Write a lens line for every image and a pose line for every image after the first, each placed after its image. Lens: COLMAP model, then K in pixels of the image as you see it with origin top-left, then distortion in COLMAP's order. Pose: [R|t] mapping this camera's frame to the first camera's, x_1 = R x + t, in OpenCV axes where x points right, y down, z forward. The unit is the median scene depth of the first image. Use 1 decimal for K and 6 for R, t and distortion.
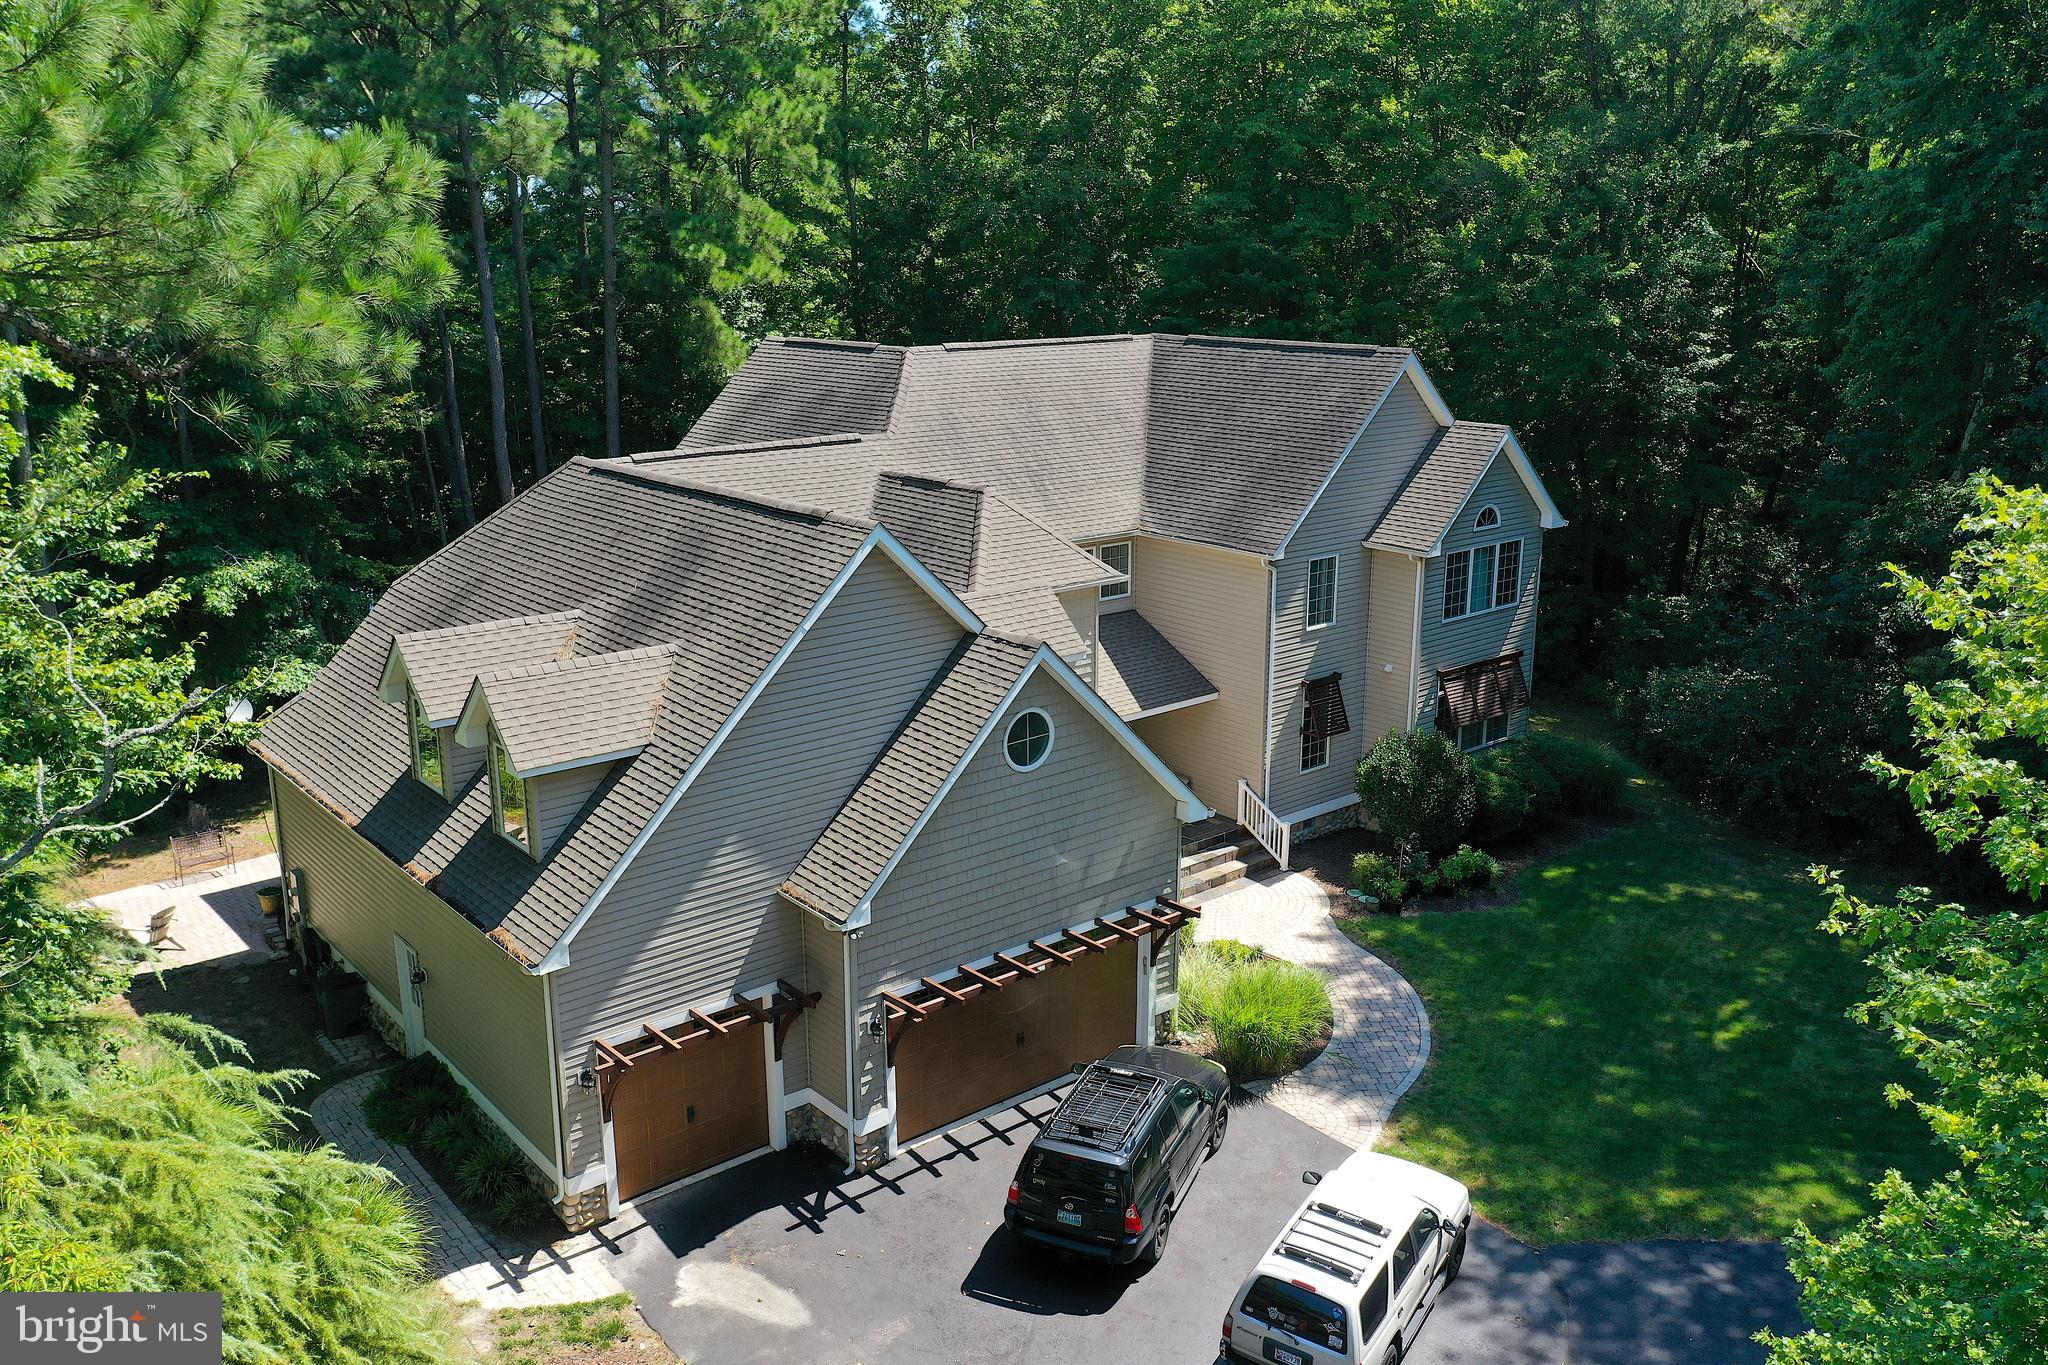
lens RADIAL K [[1621.6, 0, 1030.7], [0, 1621.6, 679.0], [0, 0, 1]] dist [-0.003098, 0.005758]
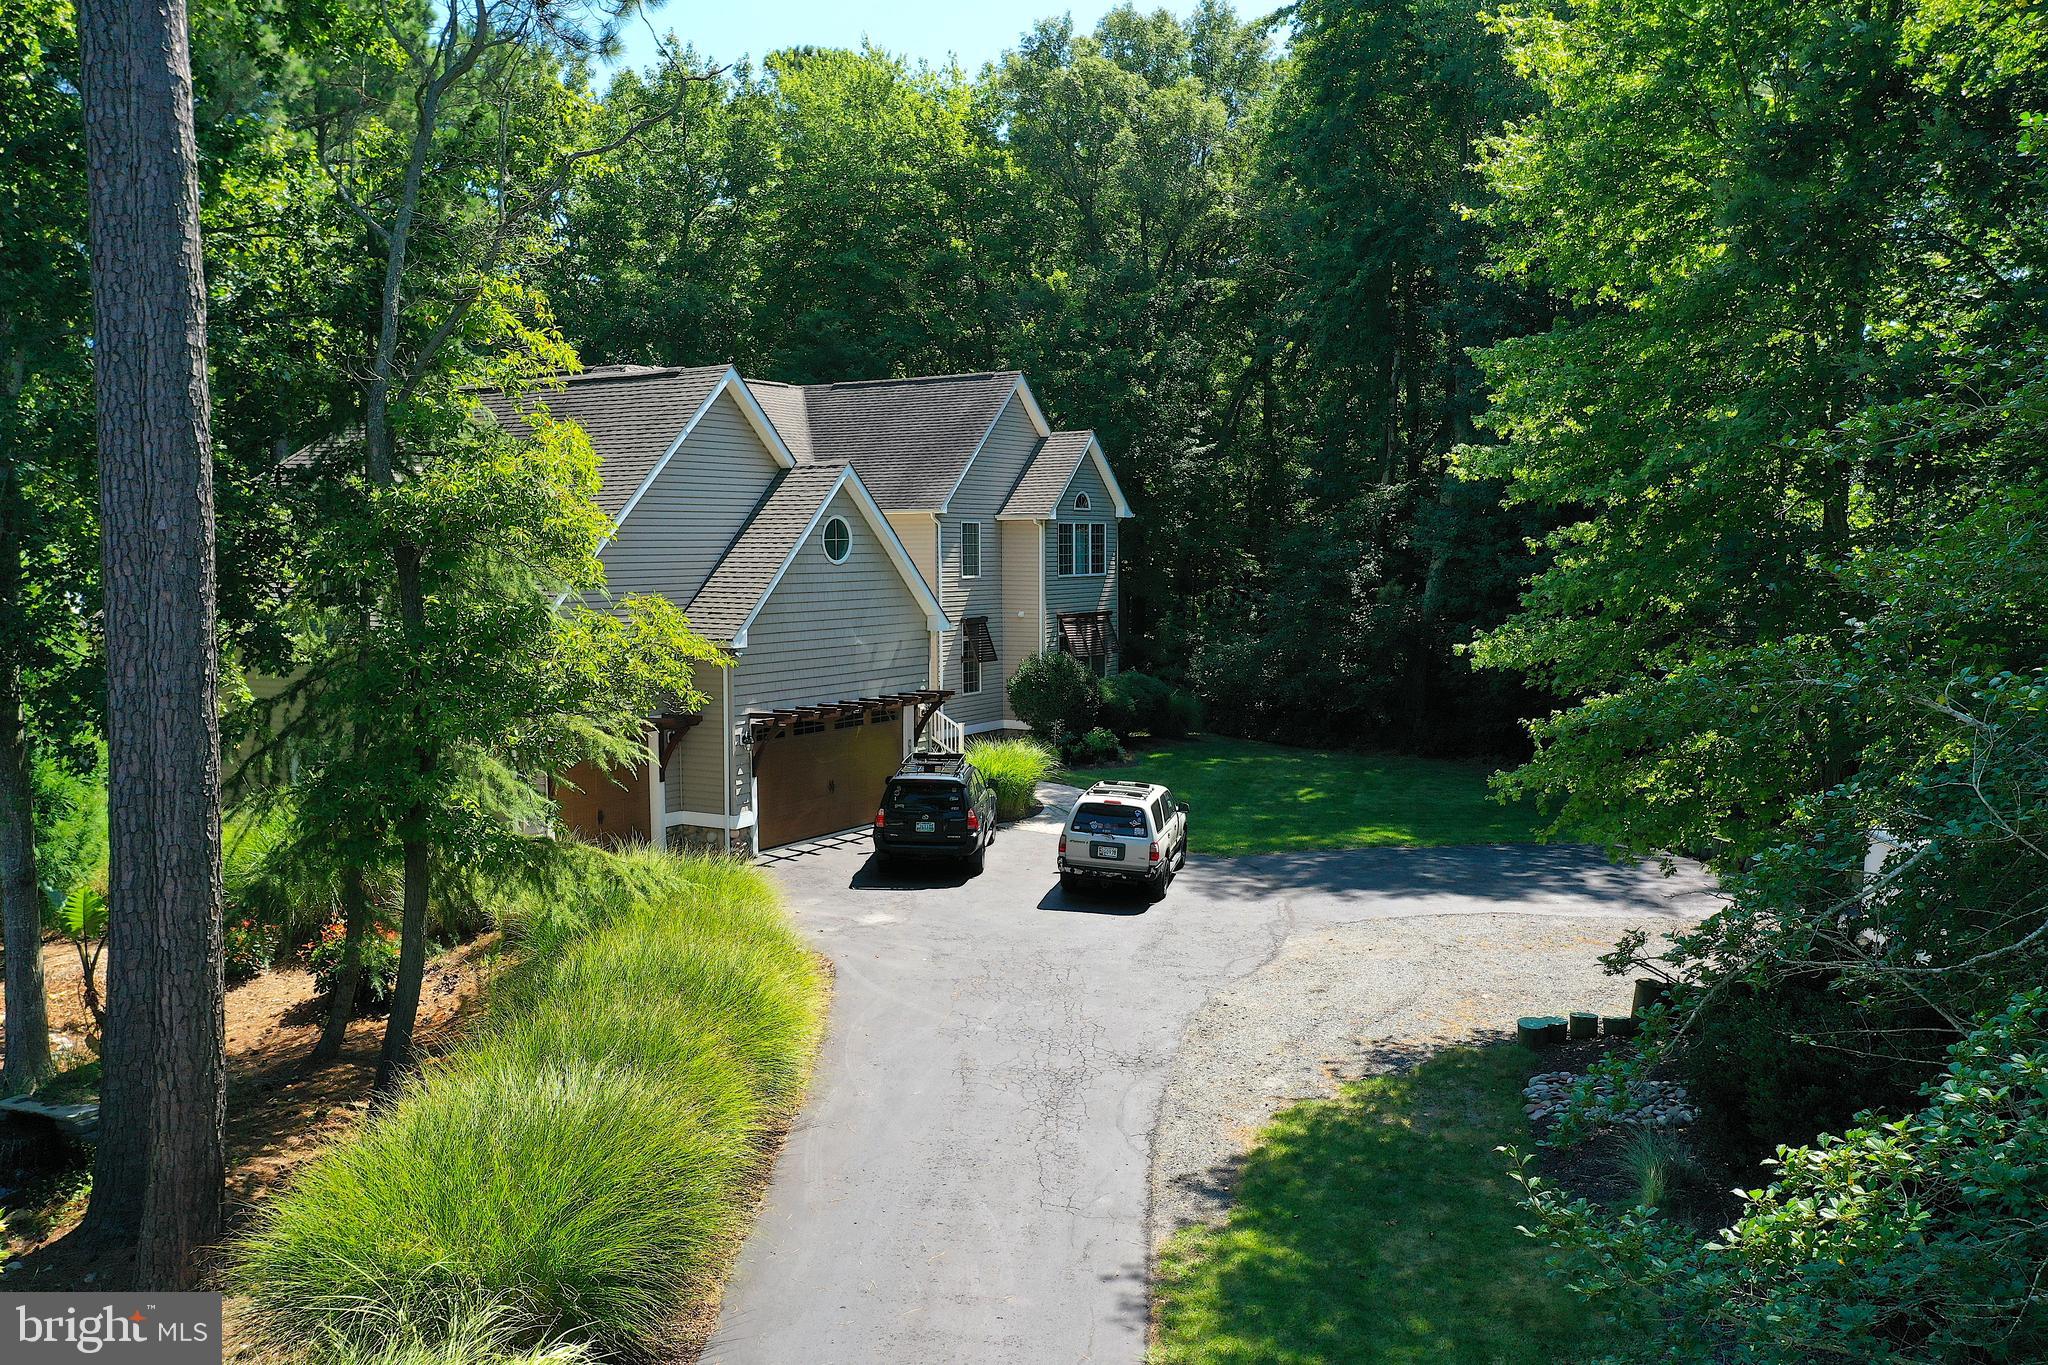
lens RADIAL K [[1621.6, 0, 1030.7], [0, 1621.6, 679.0], [0, 0, 1]] dist [-0.003098, 0.005758]
pose [[0.943683, -0.028137, 0.329653, -0.210447], [0.087690, 0.982015, -0.167206, 0.276978], [-0.319019, 0.186697, 0.929178, -0.198772]]
